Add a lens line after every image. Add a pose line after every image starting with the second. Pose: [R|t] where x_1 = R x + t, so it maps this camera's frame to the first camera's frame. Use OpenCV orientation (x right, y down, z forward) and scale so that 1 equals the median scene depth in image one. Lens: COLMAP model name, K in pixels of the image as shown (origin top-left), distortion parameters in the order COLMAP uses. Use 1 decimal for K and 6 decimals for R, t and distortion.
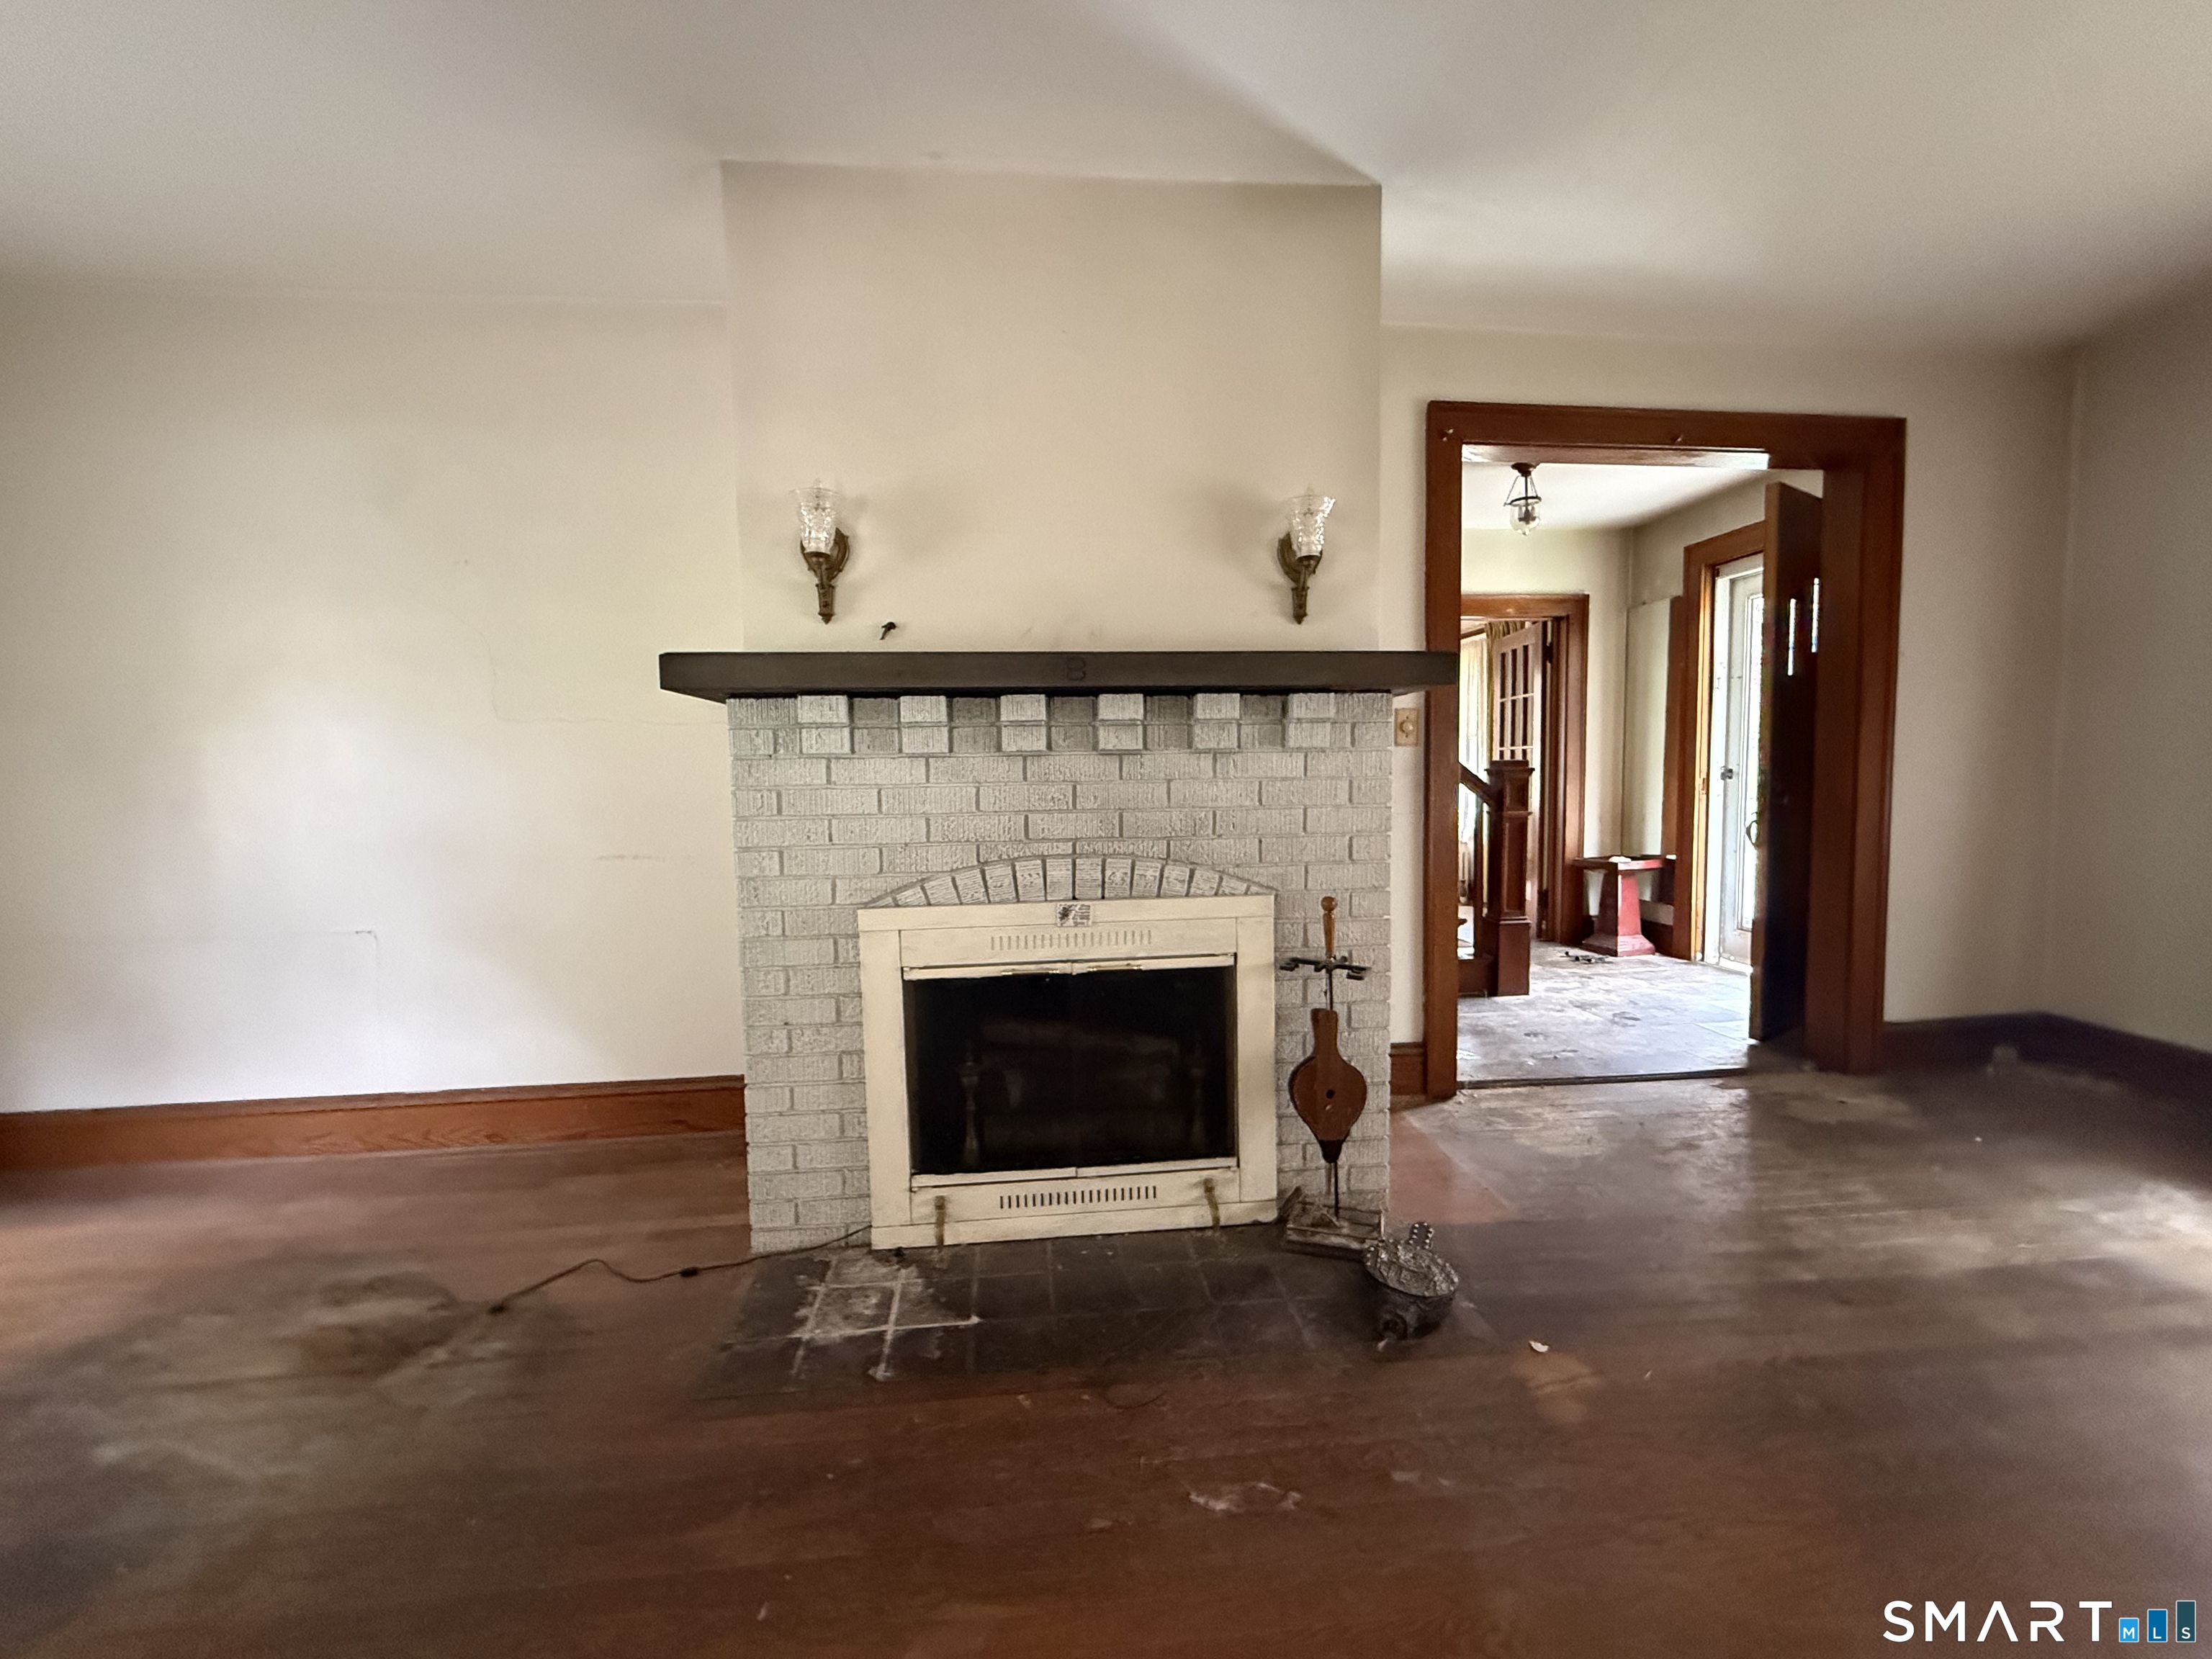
lens RADIAL K [[882.4, 0, 1103.2], [0, 882.4, 831.6], [0, 0, 1]] dist [0.002752, 0.000086]
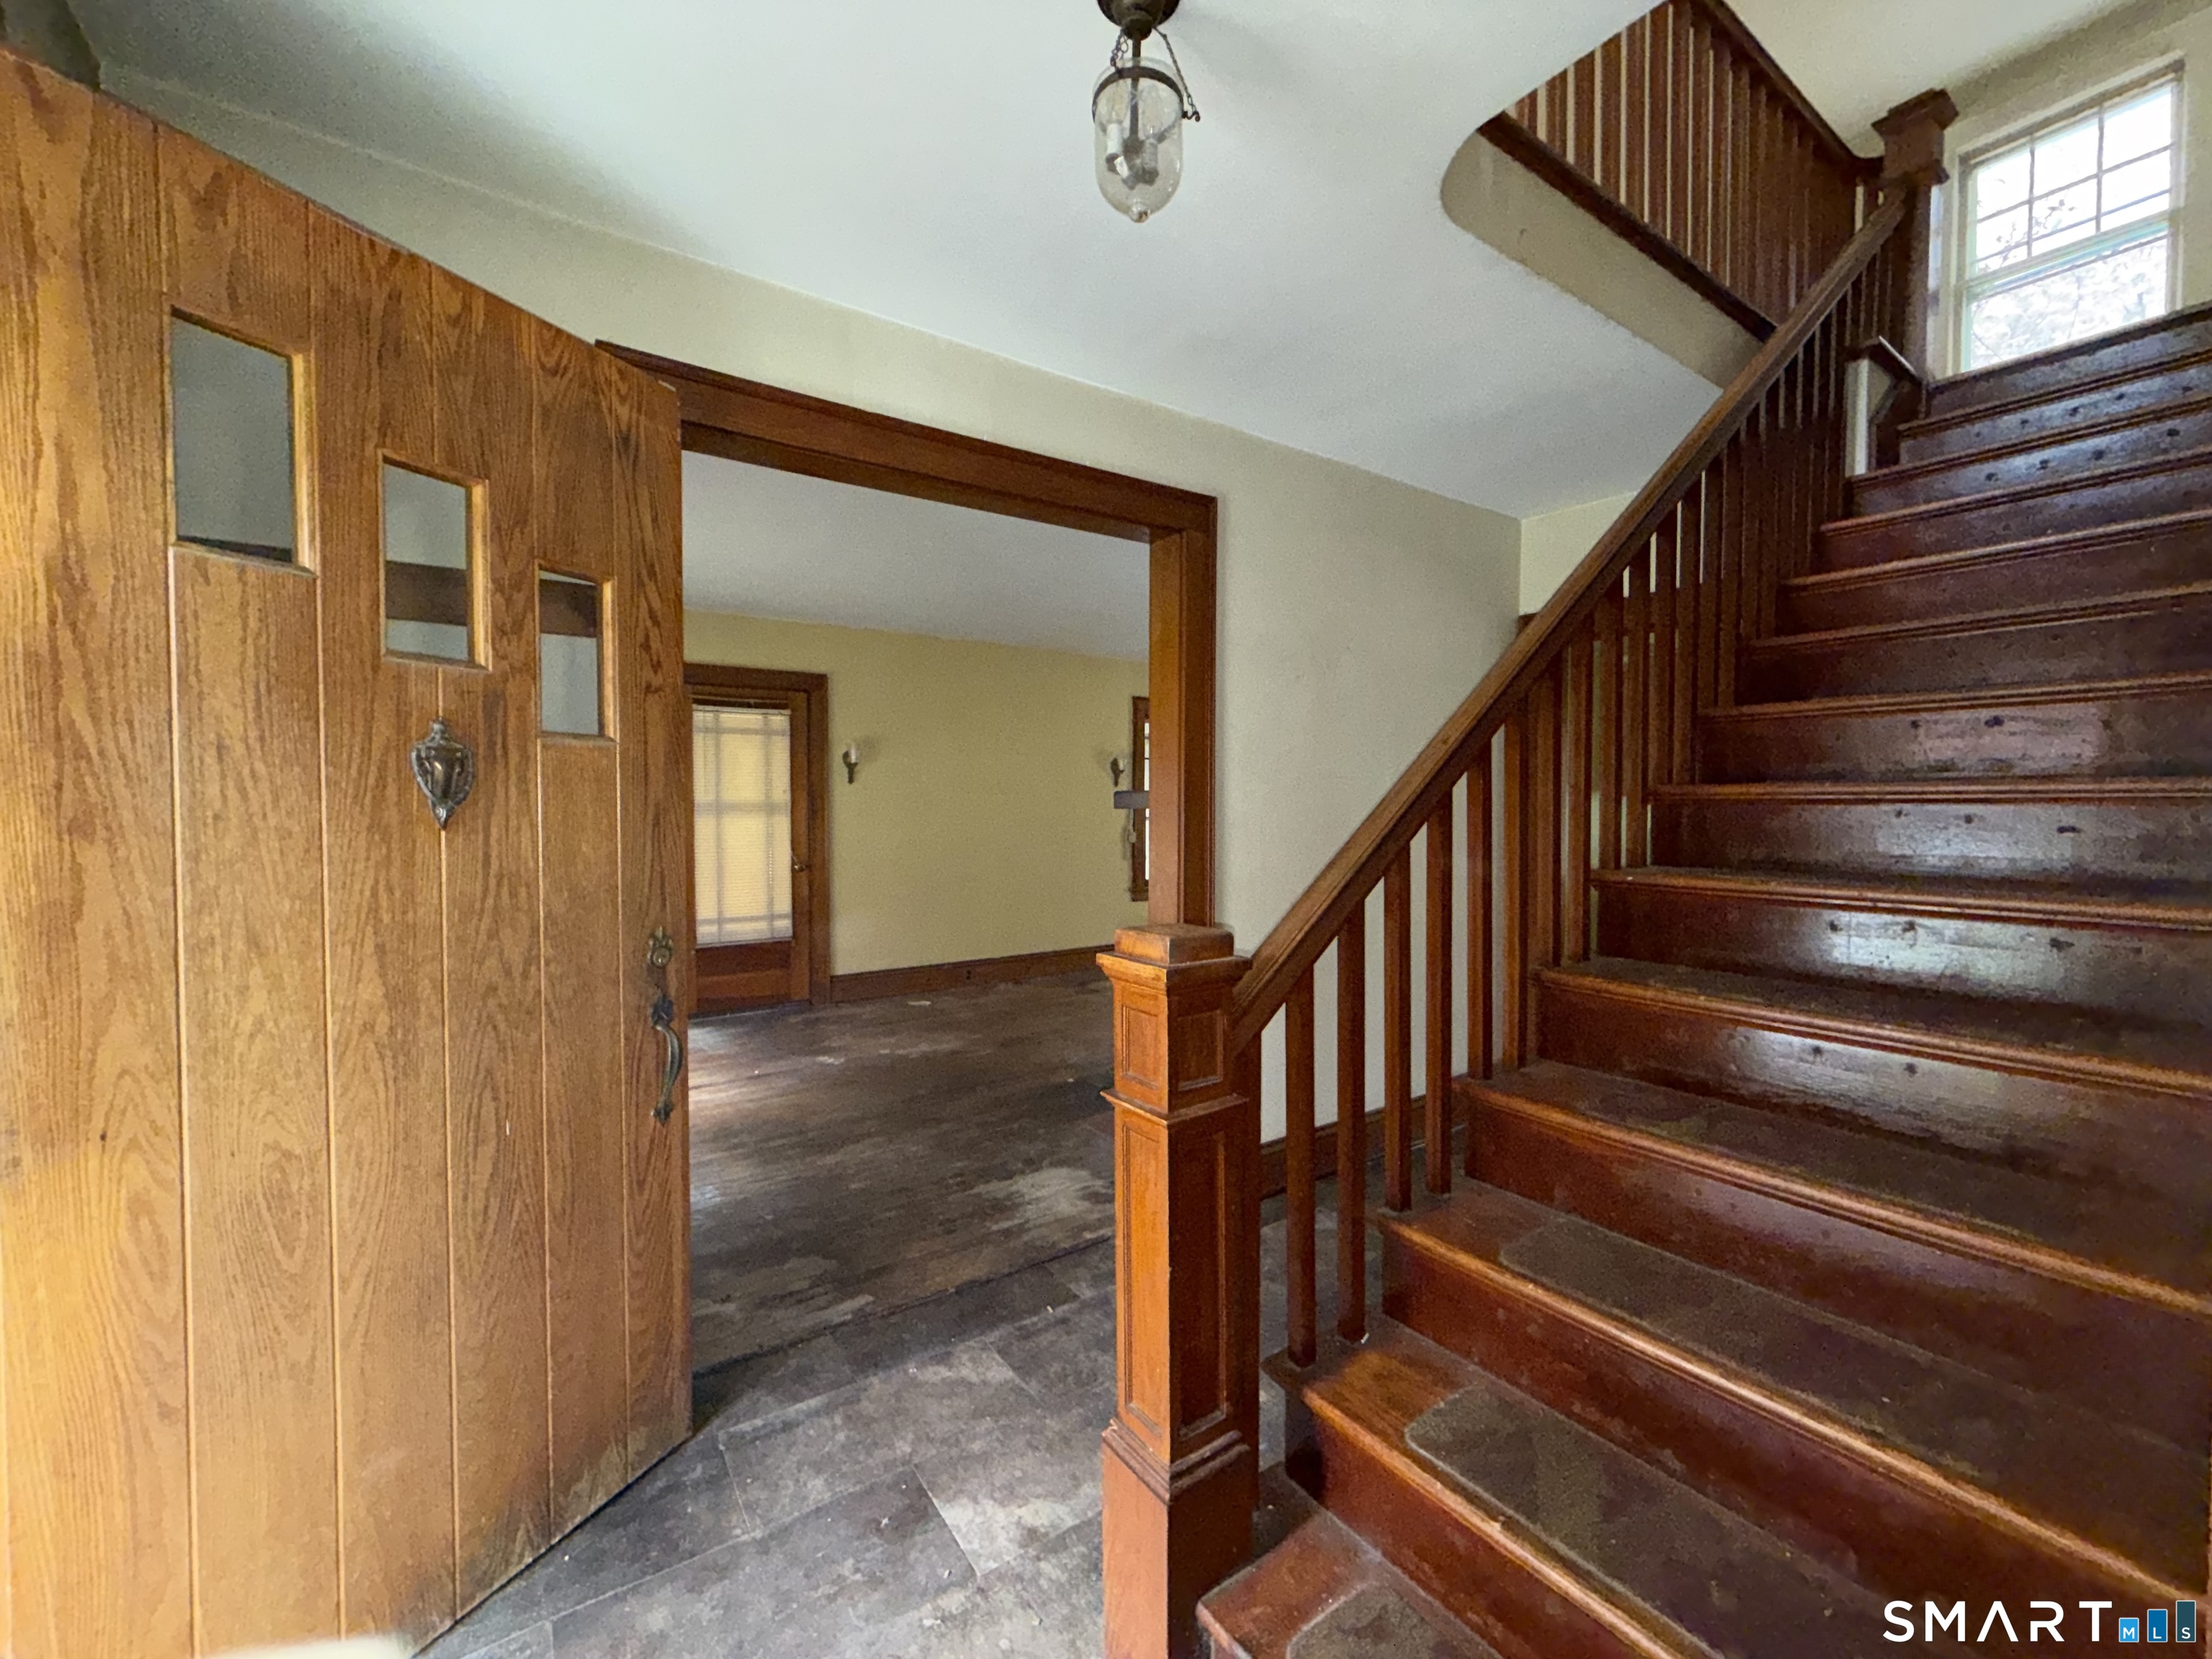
lens RADIAL K [[882.4, 0, 1103.2], [0, 882.4, 831.6], [0, 0, 1]] dist [0.002752, 0.000086]
pose [[-0.876897, 0.037626, -0.479203, 1.278372], [-0.013609, 0.994589, 0.102995, -0.298088], [0.480486, 0.096837, -0.871640, 2.550771]]
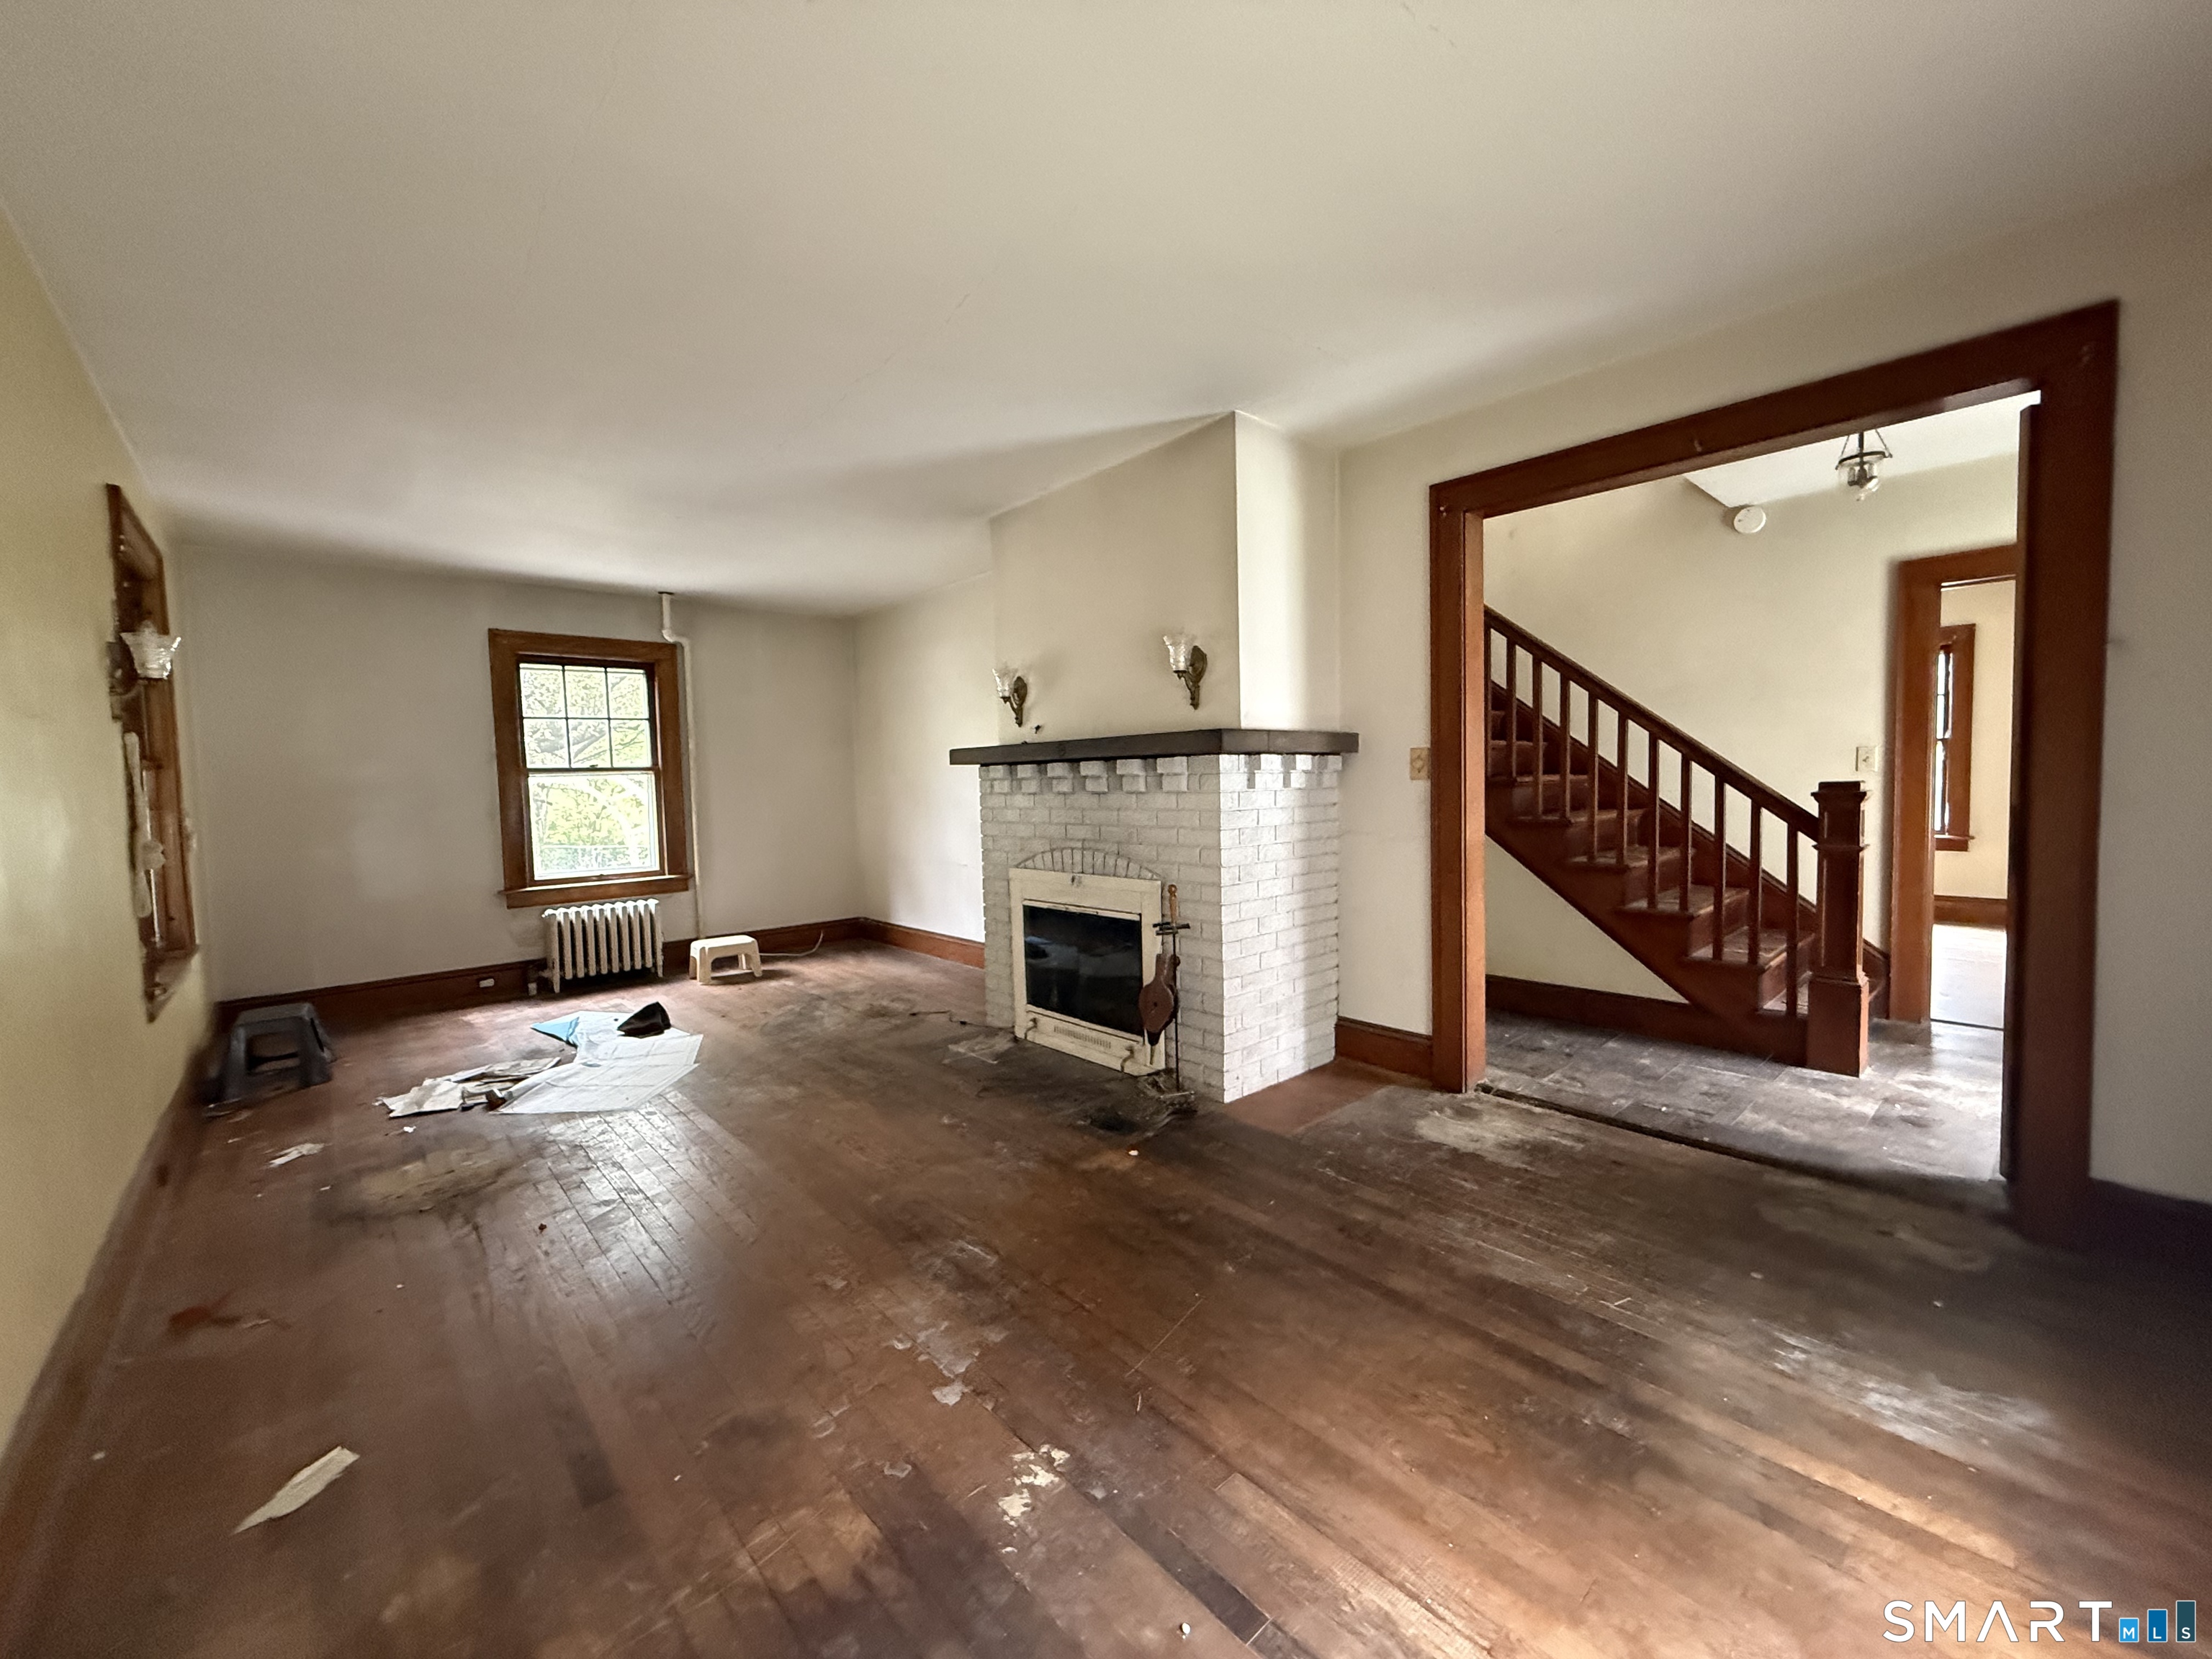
lens RADIAL K [[882.4, 0, 1103.2], [0, 882.4, 831.6], [0, 0, 1]] dist [0.002752, 0.000086]
pose [[0.590953, 0.048590, -0.805241, 1.450798], [-0.040804, 0.998707, 0.030319, -0.065470], [0.805673, 0.014940, 0.592172, -0.046742]]
